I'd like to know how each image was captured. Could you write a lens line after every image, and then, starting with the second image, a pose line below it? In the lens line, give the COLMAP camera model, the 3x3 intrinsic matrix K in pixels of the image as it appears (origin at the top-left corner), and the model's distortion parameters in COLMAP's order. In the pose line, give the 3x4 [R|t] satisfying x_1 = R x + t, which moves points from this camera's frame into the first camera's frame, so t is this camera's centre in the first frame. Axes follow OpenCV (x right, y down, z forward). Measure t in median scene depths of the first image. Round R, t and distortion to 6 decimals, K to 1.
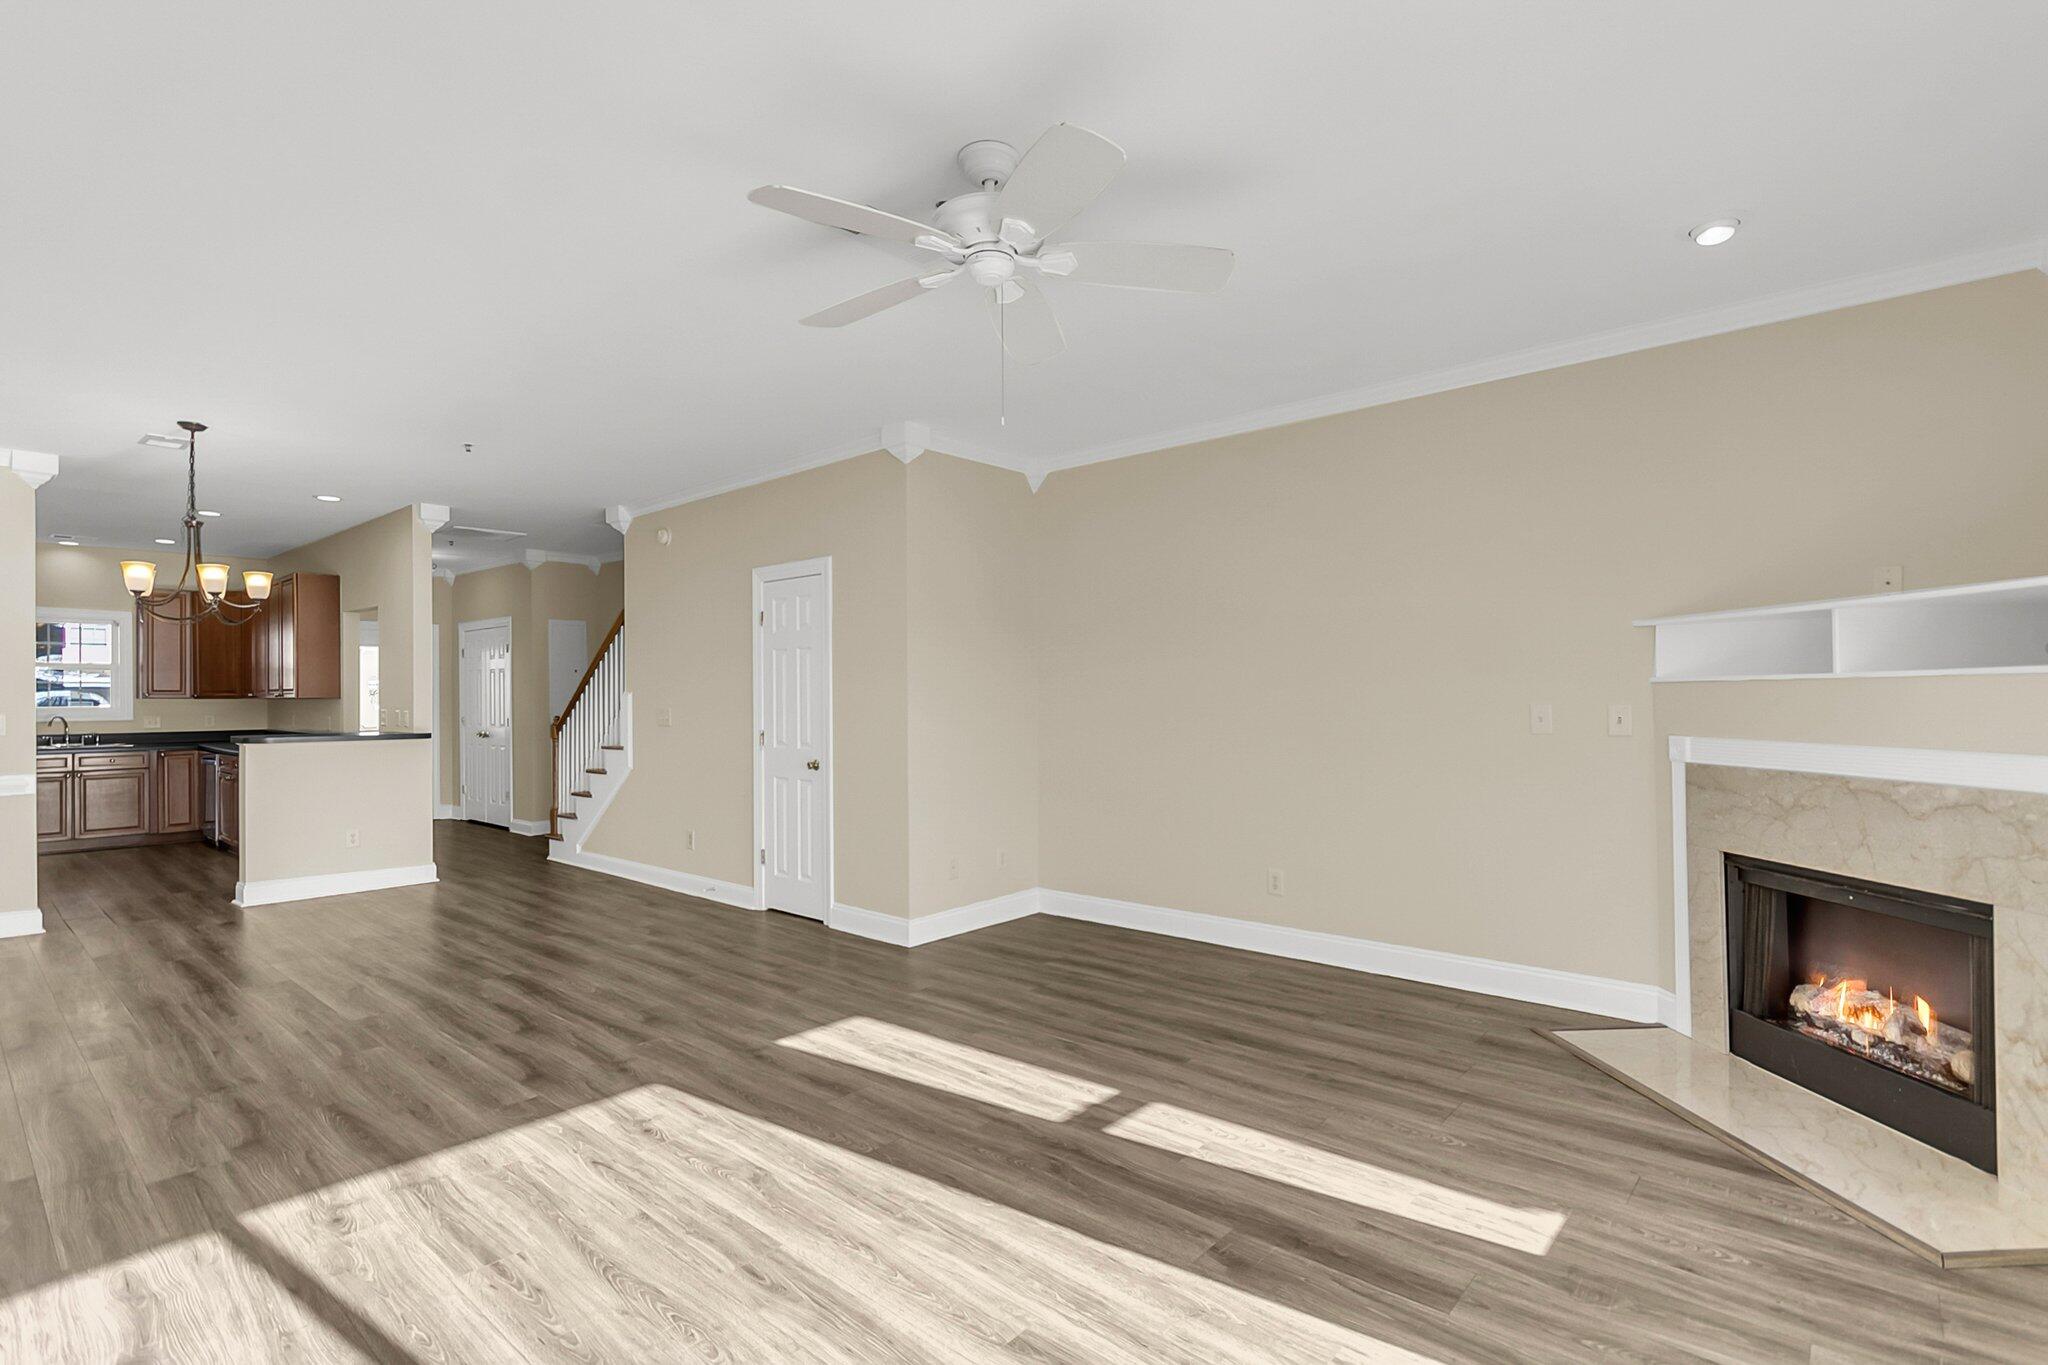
lens RADIAL K [[972.3, 0, 1035.7], [0, 972.3, 694.9], [0, 0, 1]] dist [-0.000633, -0.000997]
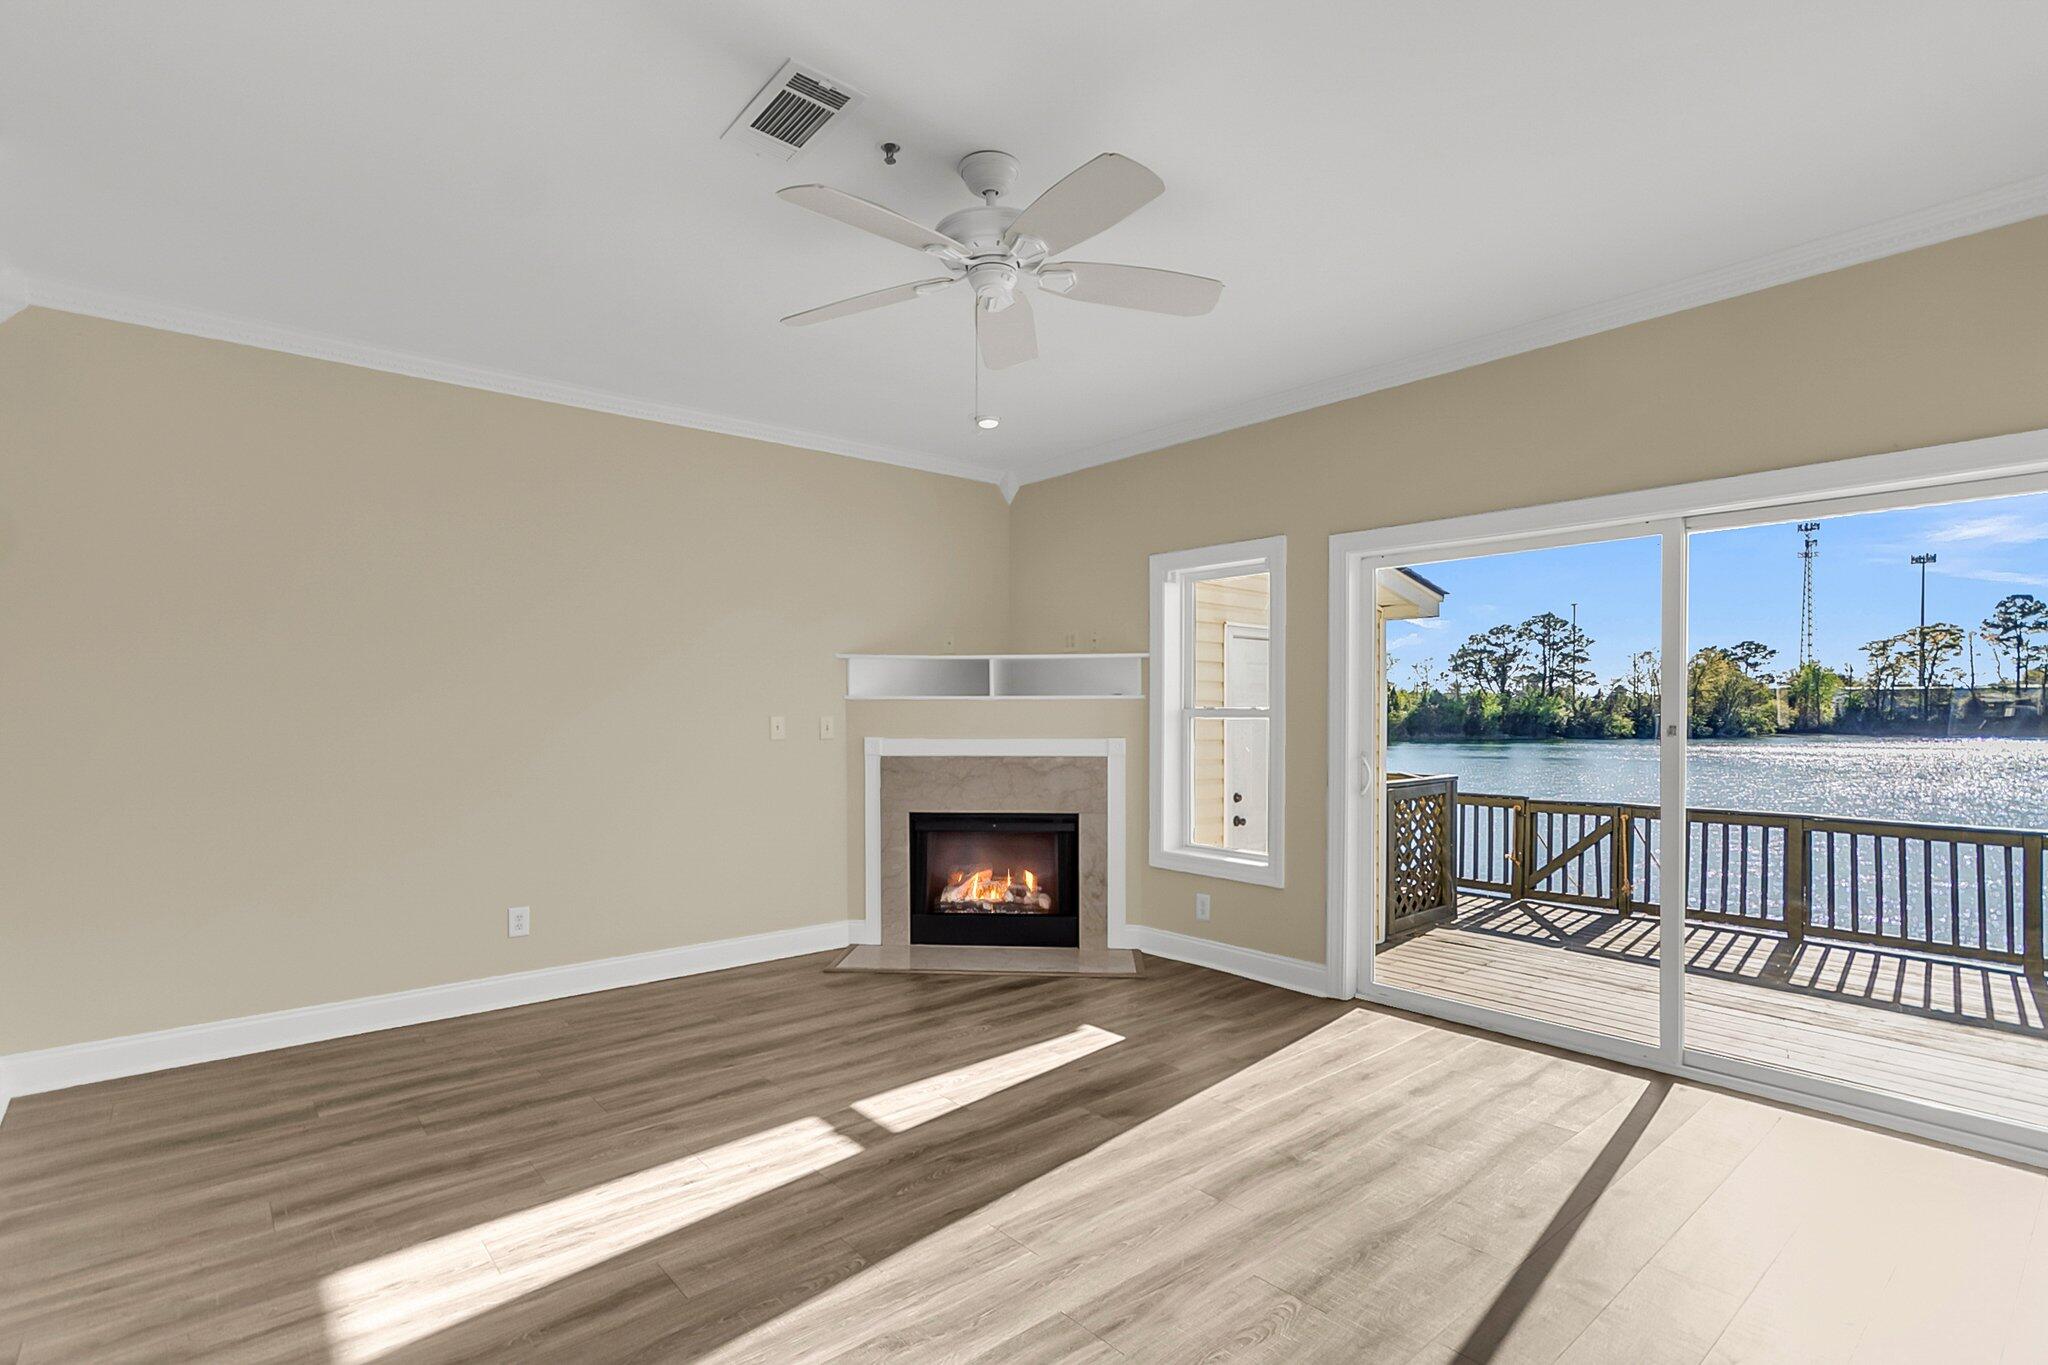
lens RADIAL K [[971.3, 0, 1026.8], [0, 971.3, 716.8], [0, 0, 1]] dist [0.002377, 0.000553]
pose [[0.149346, -0.001771, 0.988783, -0.772709], [-0.005131, 0.999984, 0.002566, 0.007265], [-0.988772, -0.005456, 0.149335, 0.600619]]
